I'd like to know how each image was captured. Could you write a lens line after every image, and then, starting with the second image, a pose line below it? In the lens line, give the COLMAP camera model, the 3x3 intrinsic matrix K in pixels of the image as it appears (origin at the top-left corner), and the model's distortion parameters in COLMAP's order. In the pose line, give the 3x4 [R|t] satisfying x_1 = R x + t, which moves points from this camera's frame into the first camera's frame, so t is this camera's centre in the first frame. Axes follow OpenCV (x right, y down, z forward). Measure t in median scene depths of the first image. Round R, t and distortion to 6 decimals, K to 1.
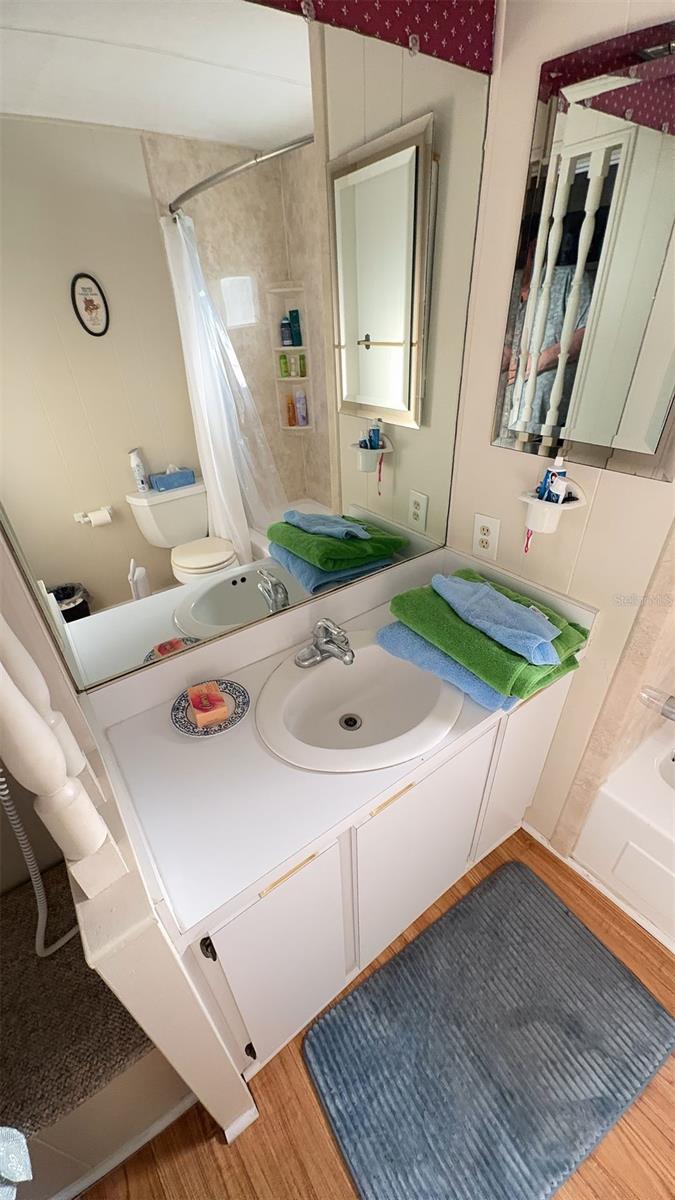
lens RADIAL K [[445.2, 0, 338.5], [0, 445.2, 581.9], [0, 0, 1]] dist [0.025725, 0.000027]
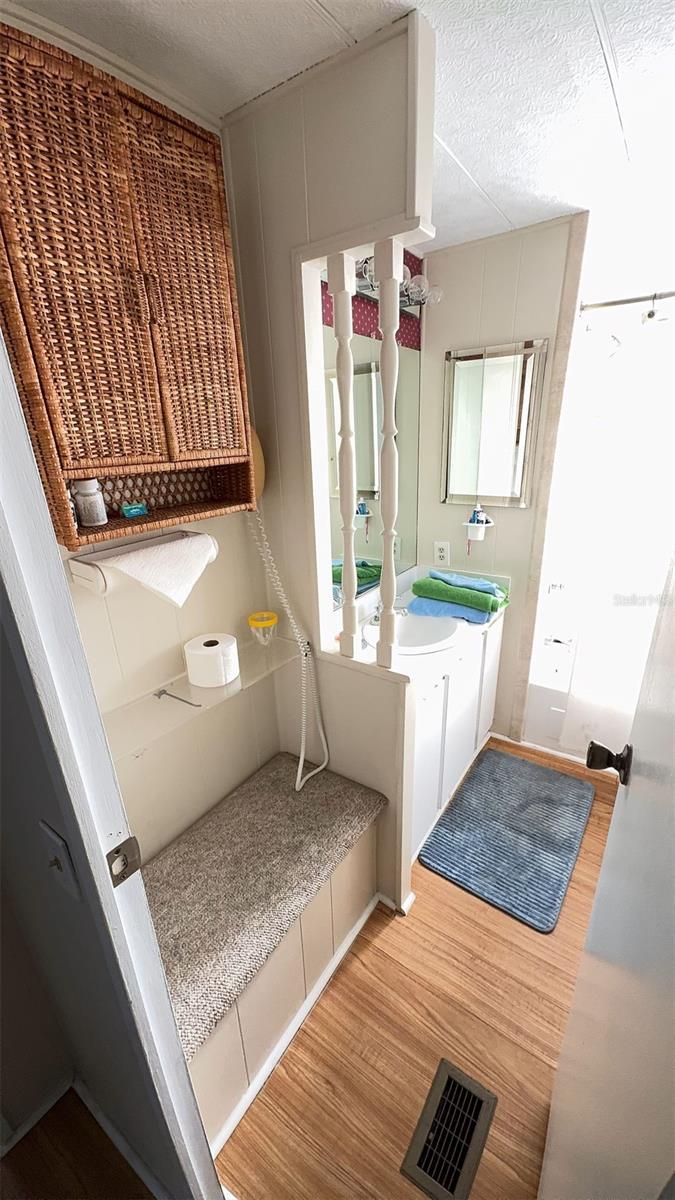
lens RADIAL K [[455.9, 0, 337.5], [0, 455.9, 600.0], [0, 0, 1]] dist [0.000954, 0.000118]
pose [[0.927847, -0.122447, 0.352287, -0.860088], [0.188716, 0.968863, -0.160281, 0.348762], [-0.321692, 0.215198, 0.922065, -0.606825]]
